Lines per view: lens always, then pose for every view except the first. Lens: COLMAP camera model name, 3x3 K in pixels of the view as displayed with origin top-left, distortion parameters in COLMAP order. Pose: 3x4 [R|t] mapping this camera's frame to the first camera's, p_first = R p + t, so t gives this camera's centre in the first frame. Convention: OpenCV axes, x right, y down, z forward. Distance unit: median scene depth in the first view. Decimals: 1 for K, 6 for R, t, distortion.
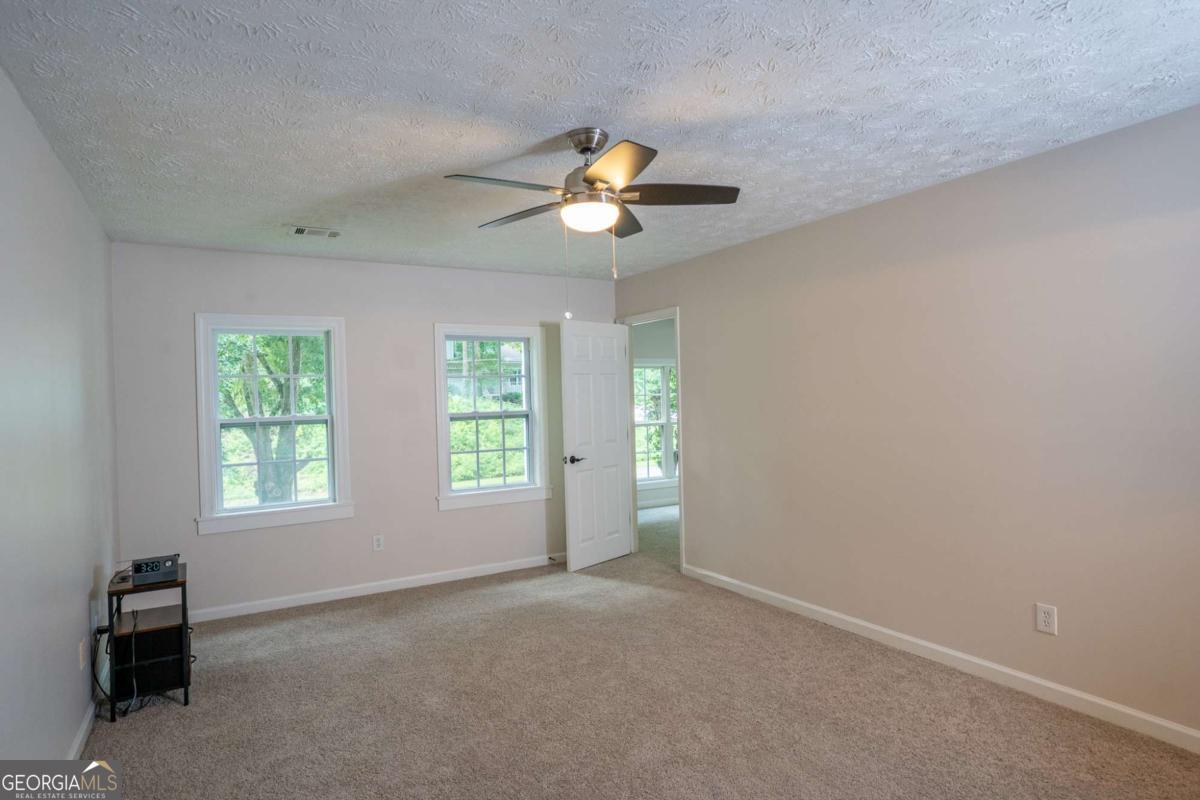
lens RADIAL K [[661.2, 0, 600.2], [0, 661.2, 402.7], [0, 0, 1]] dist [-0.045330, 0.035422]
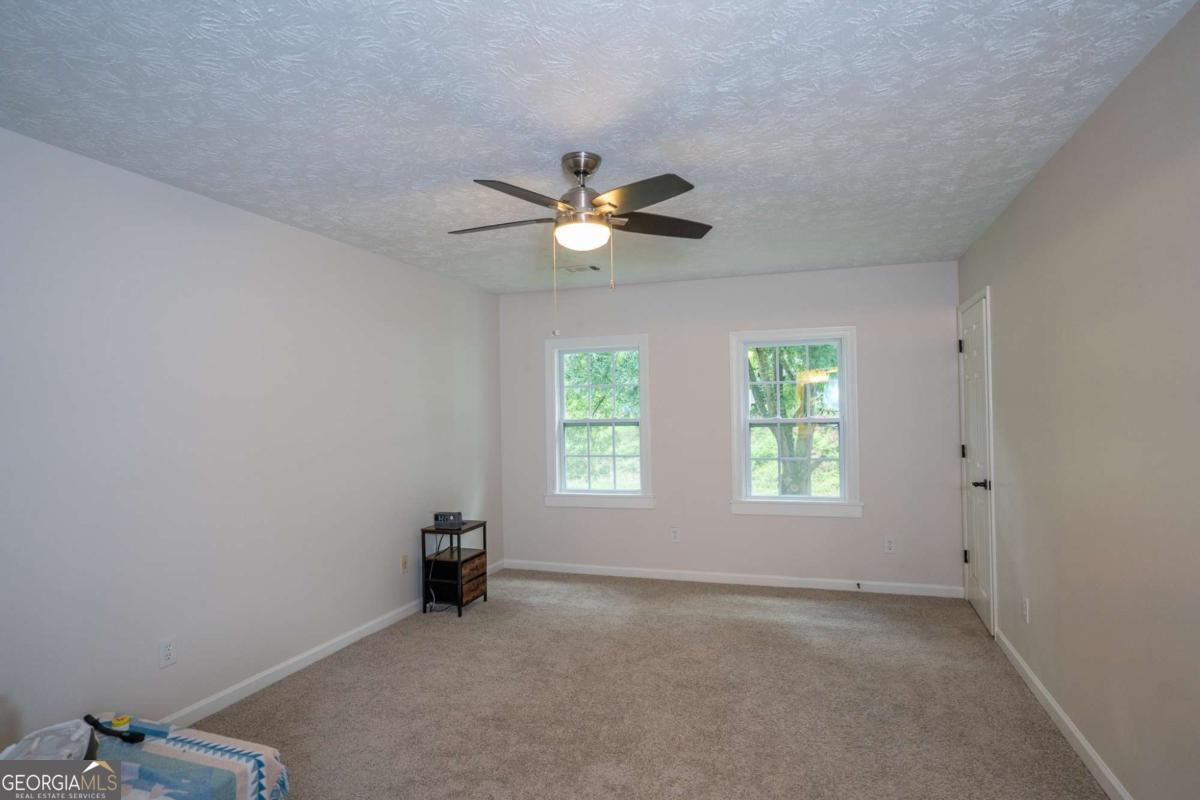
lens RADIAL K [[653.4, 0, 599.9], [0, 653.4, 392.8], [0, 0, 1]] dist [-0.052377, 0.034185]
pose [[0.640680, -0.008769, -0.767758, 0.536703], [-0.004061, 0.999882, -0.014810, -0.012185], [0.767797, 0.012606, 0.640569, 0.243308]]
